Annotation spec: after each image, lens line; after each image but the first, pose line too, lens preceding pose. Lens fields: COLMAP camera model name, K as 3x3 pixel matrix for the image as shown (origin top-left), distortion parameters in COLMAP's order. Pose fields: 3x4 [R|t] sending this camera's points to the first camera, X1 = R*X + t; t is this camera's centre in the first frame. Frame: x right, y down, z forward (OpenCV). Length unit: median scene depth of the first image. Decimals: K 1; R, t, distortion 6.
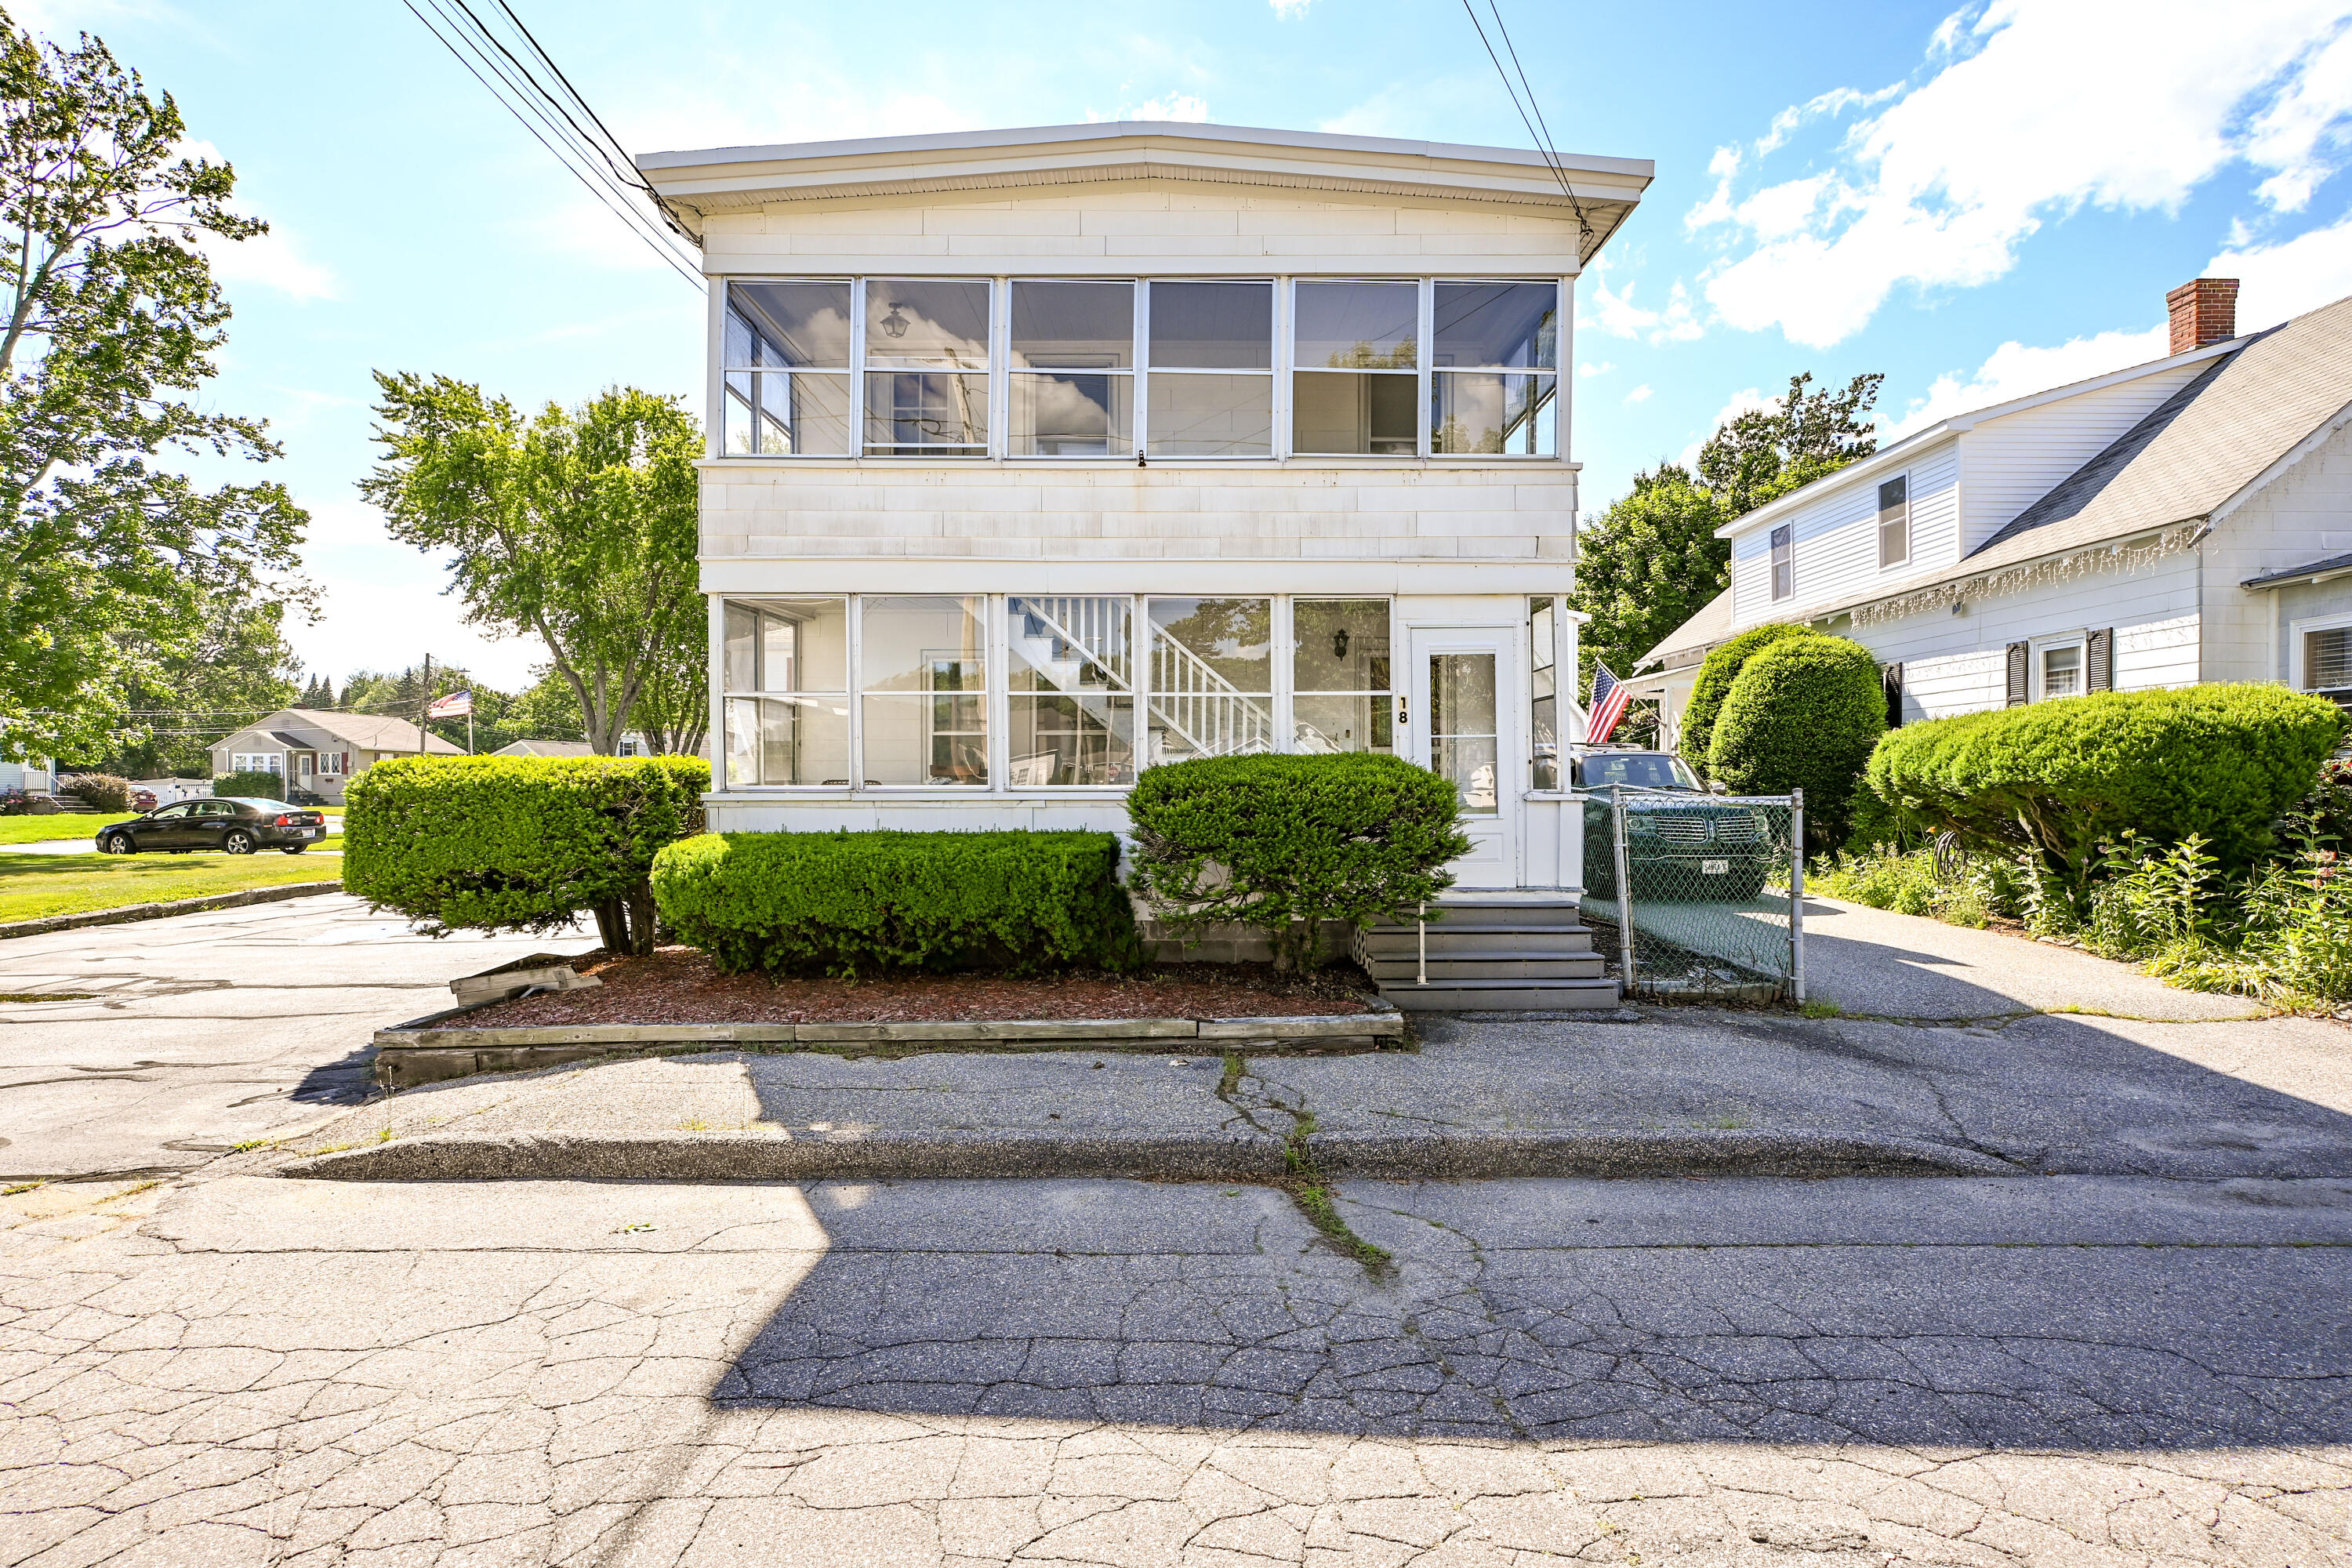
lens RADIAL K [[1167.7, 0, 1196.5], [0, 1167.7, 766.7], [0, 0, 1]] dist [-0.000518, 0.004122]
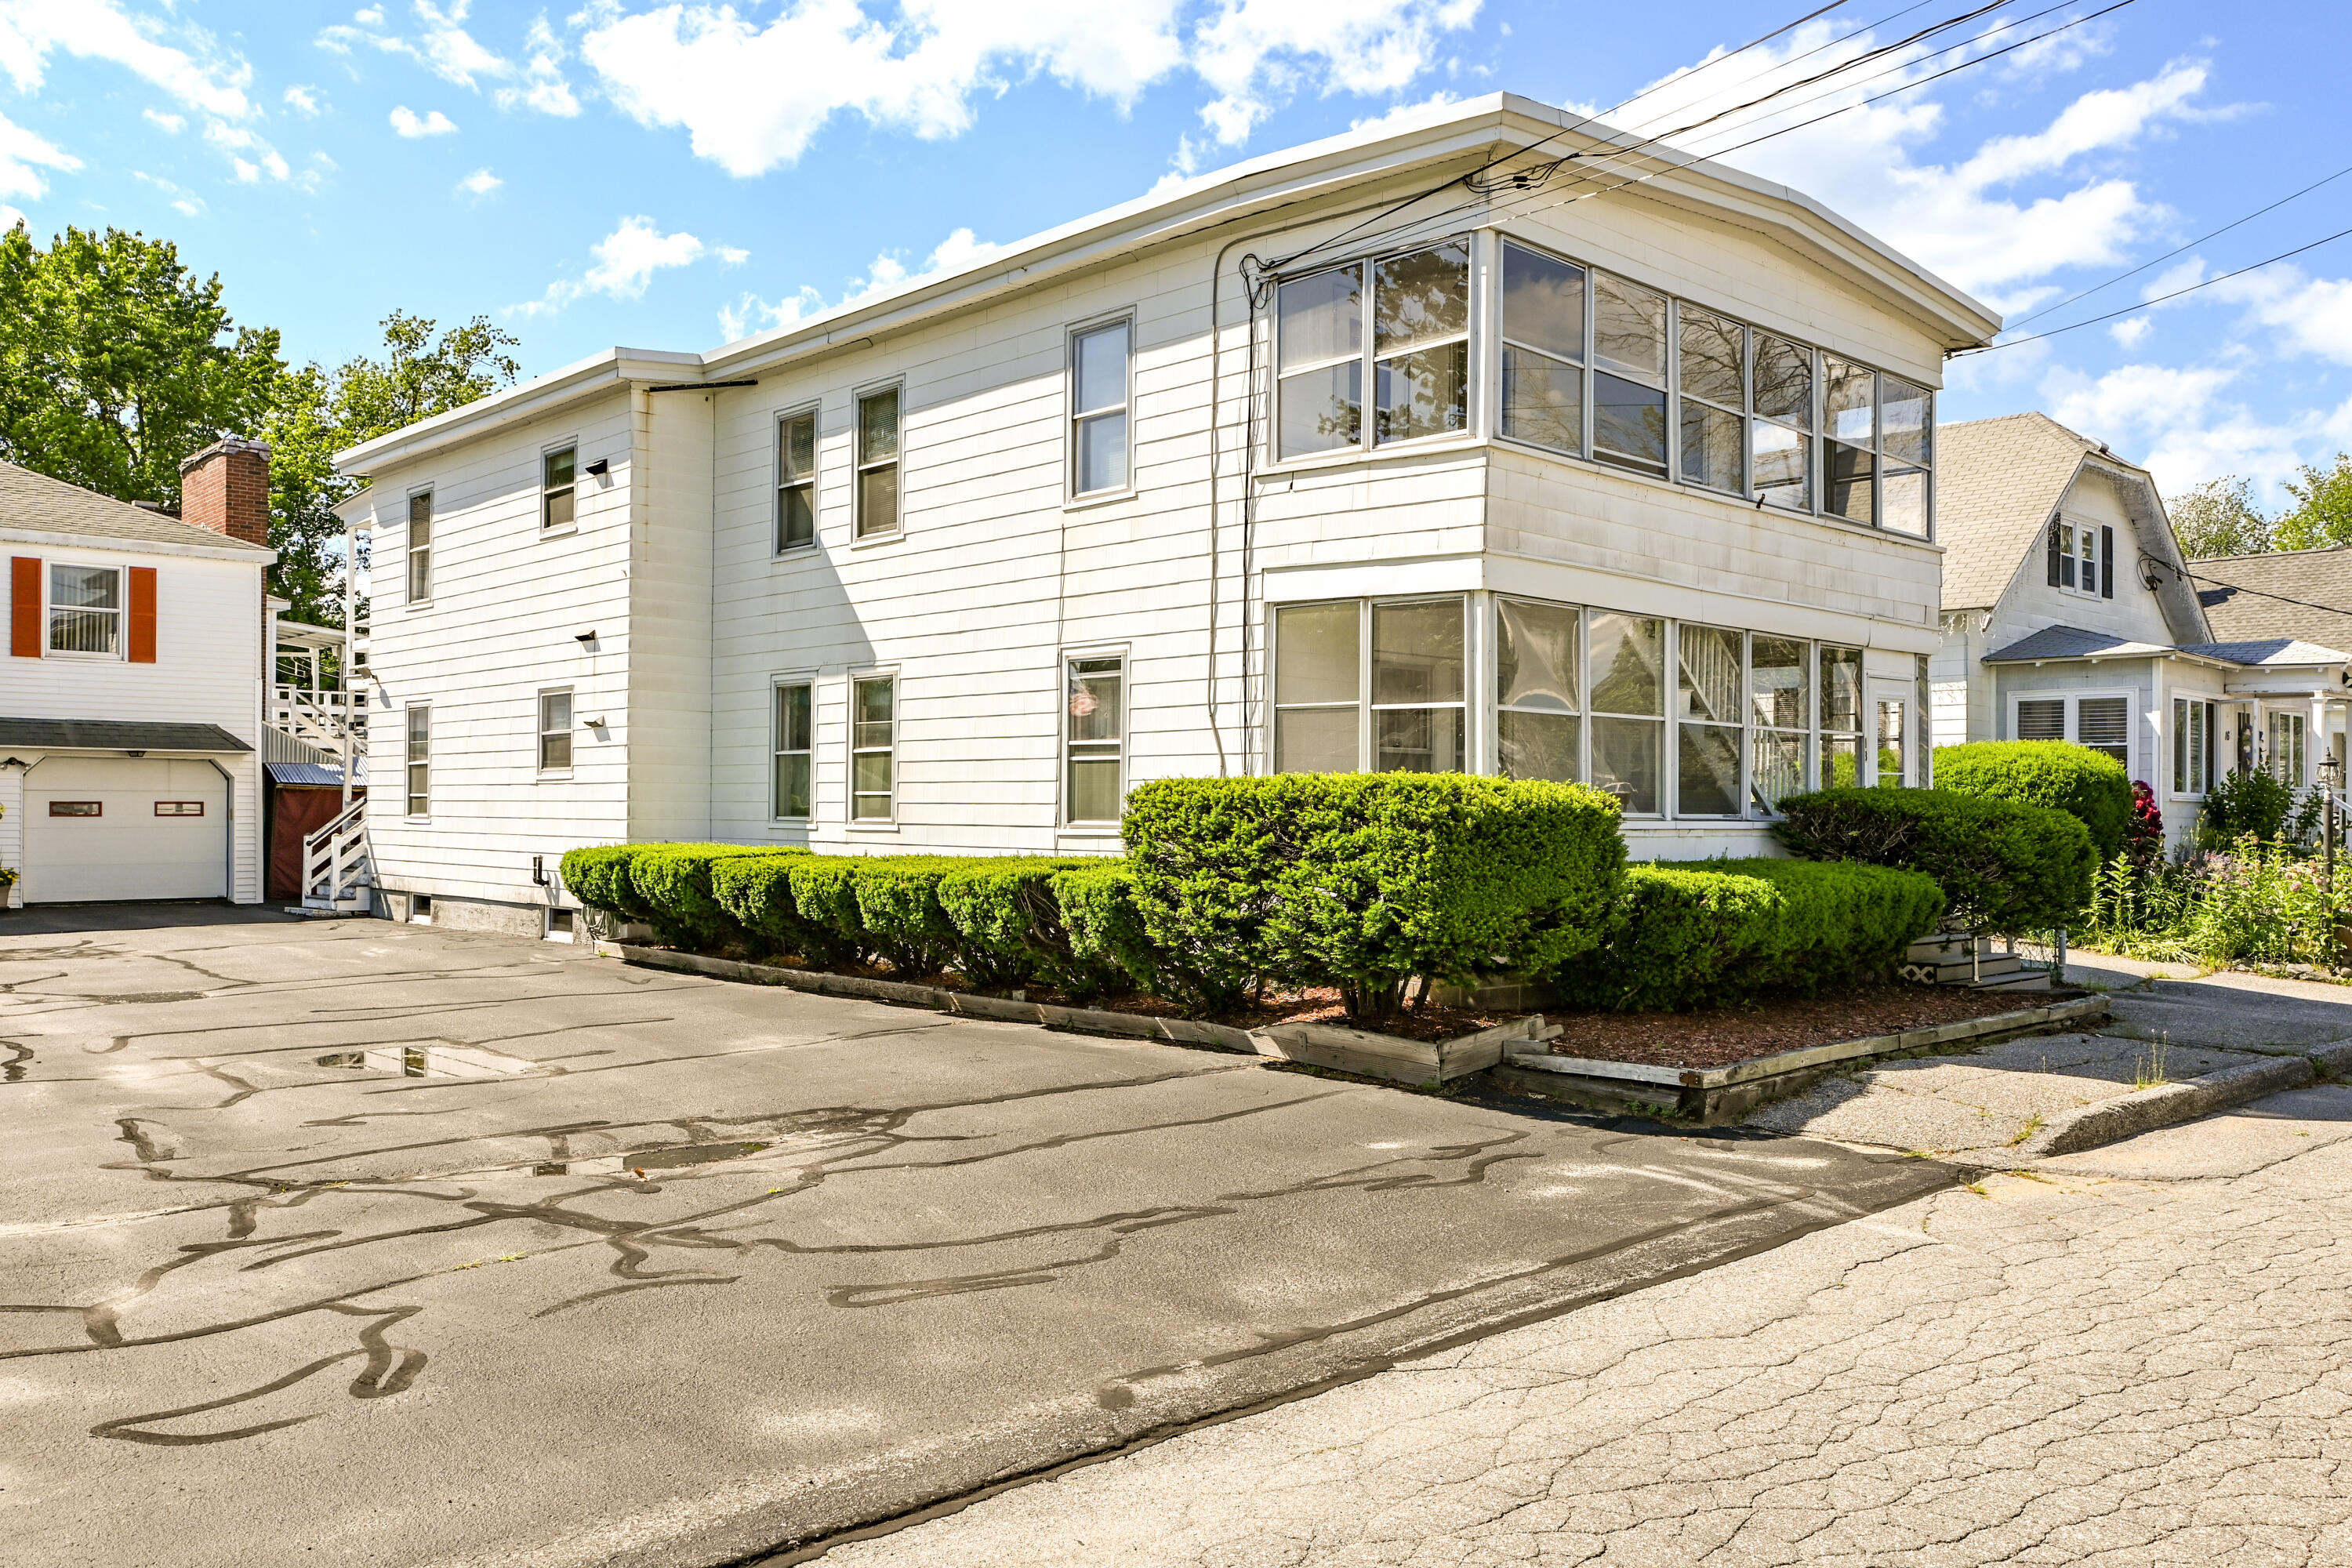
lens RADIAL K [[1888.8, 0, 1175.6], [0, 1888.8, 800.9], [0, 0, 1]] dist [-0.000469, 0.007093]
pose [[0.740671, 0.012419, 0.671753, -1.766177], [-0.019668, 0.999801, 0.003201, 0.012335], [-0.671580, -0.015583, 0.740768, 0.101926]]
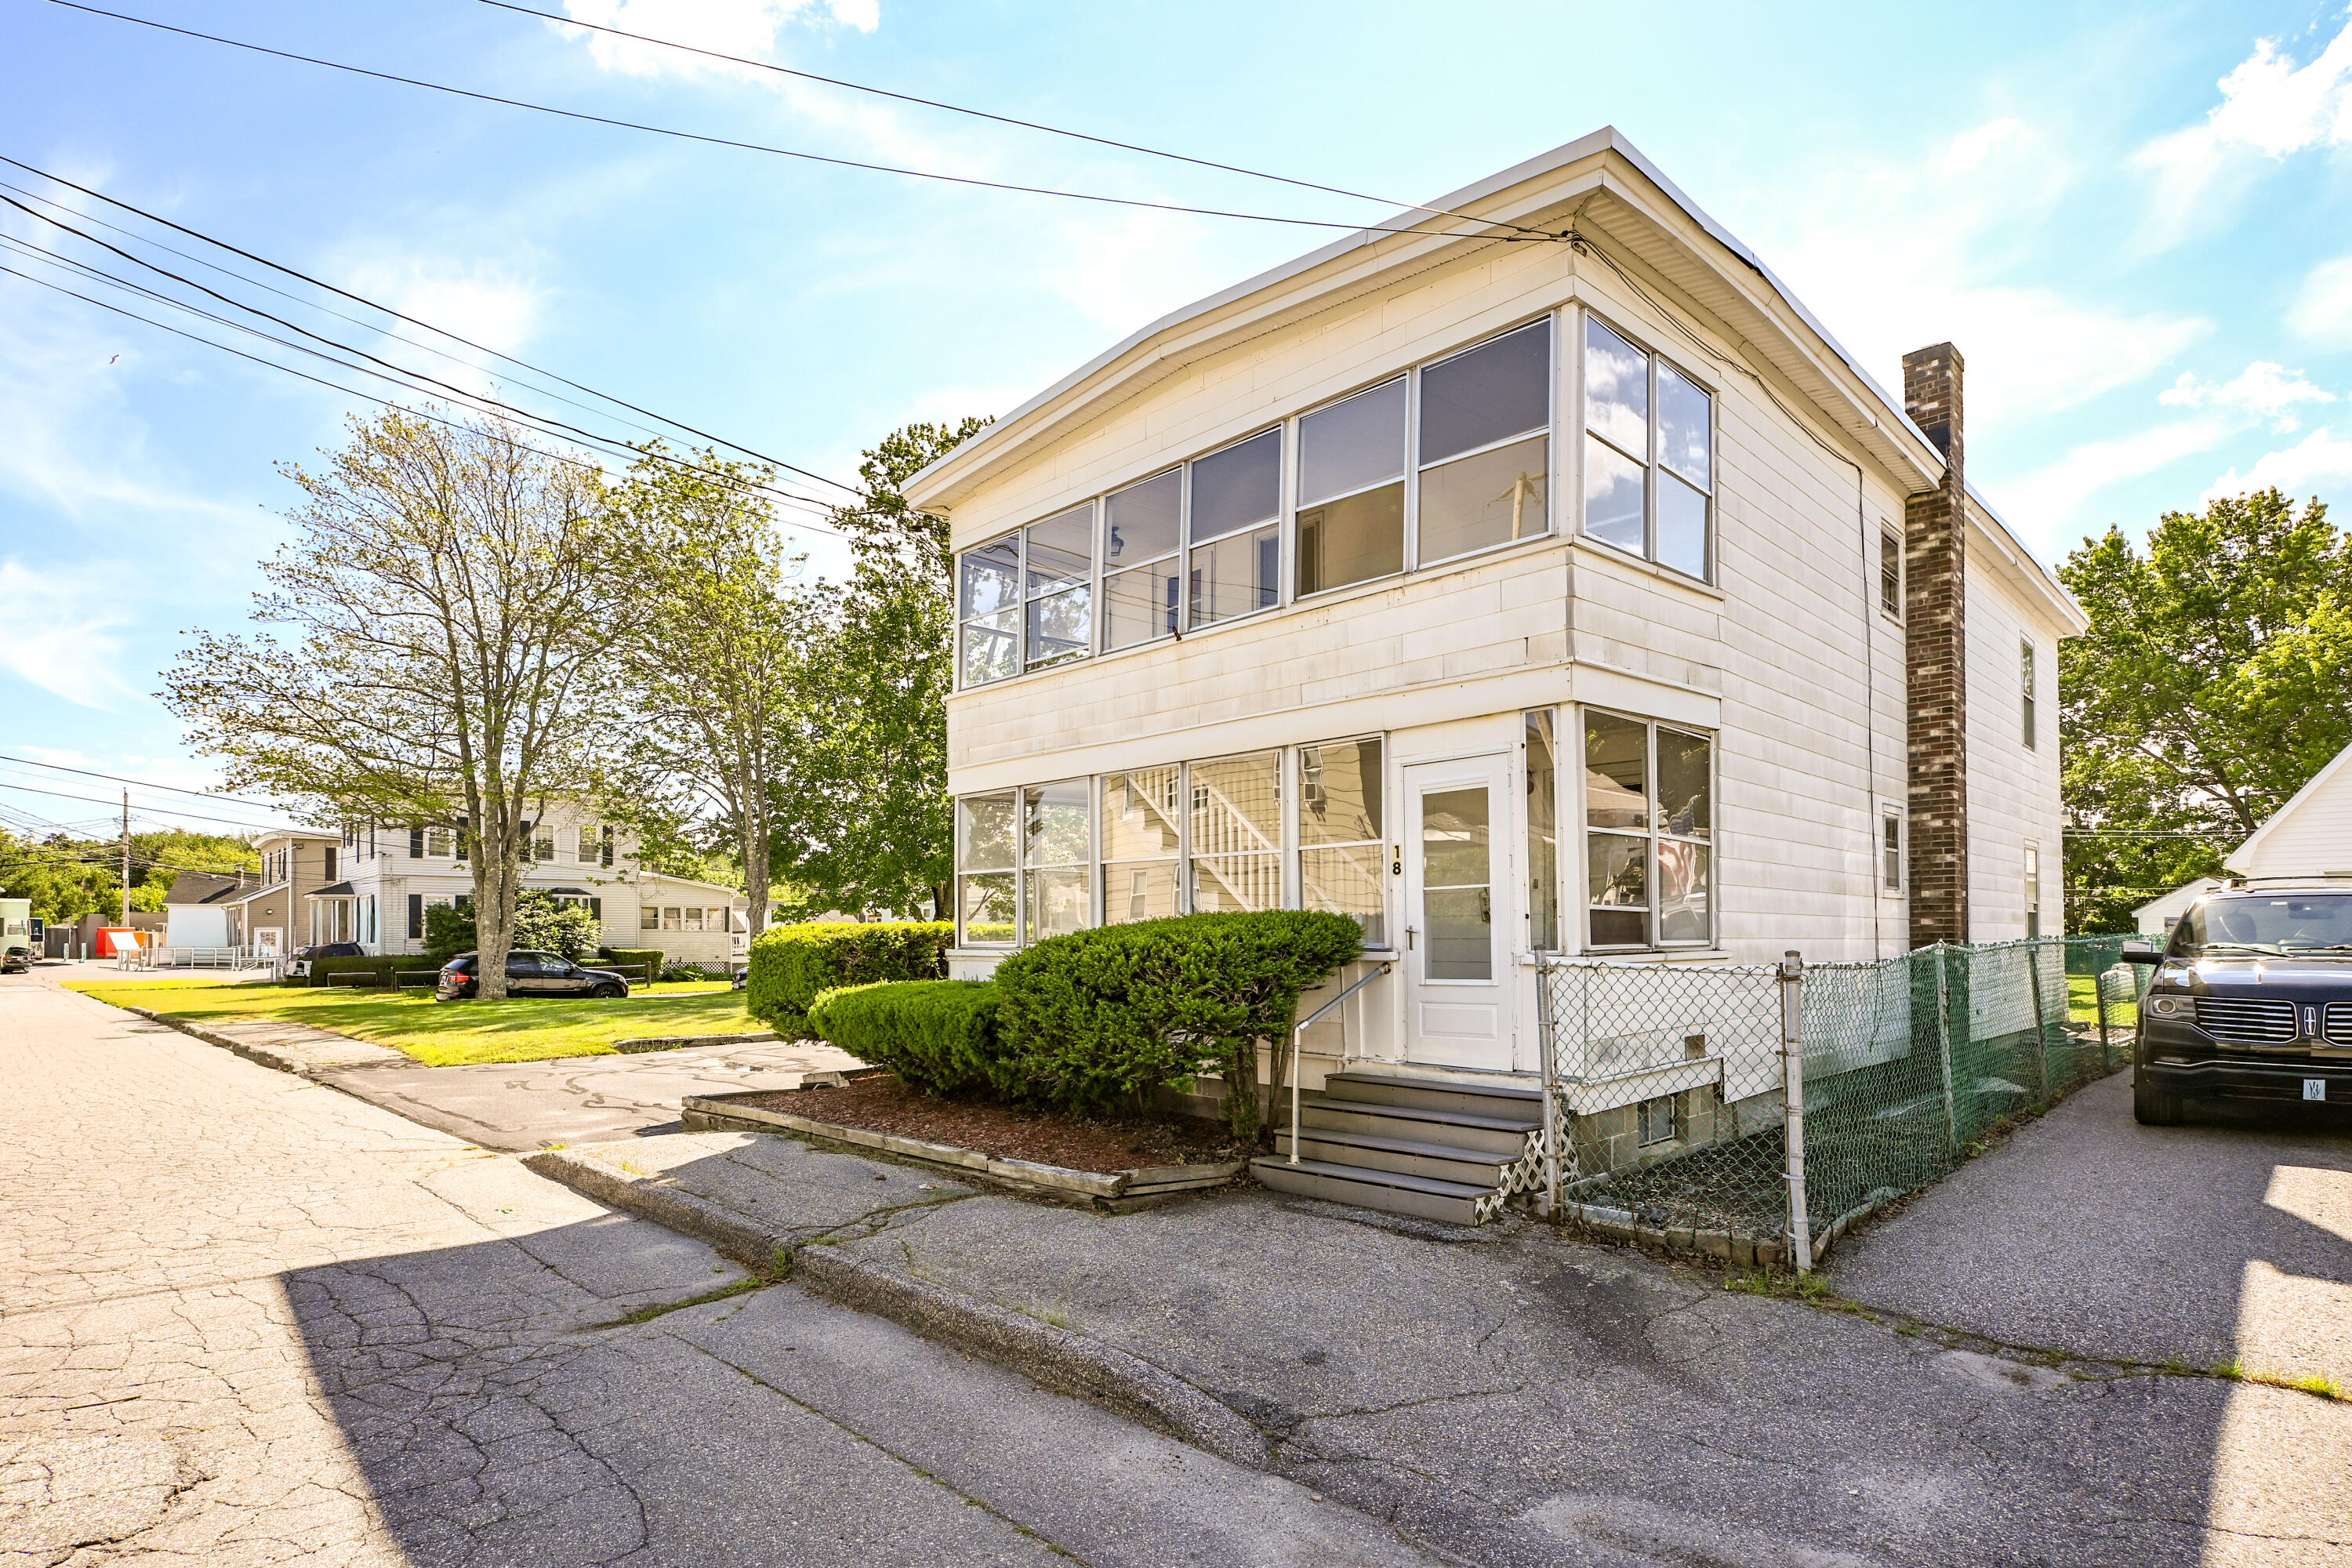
lens RADIAL K [[1210.0, 0, 1165.6], [0, 1210.0, 896.6], [0, 0, 1]] dist [-0.002039, 0.001651]
pose [[0.690701, -0.025919, -0.722676, 0.738636], [0.011655, 0.999627, -0.024712, -0.000443], [0.723047, 0.008646, 0.690745, 0.246932]]
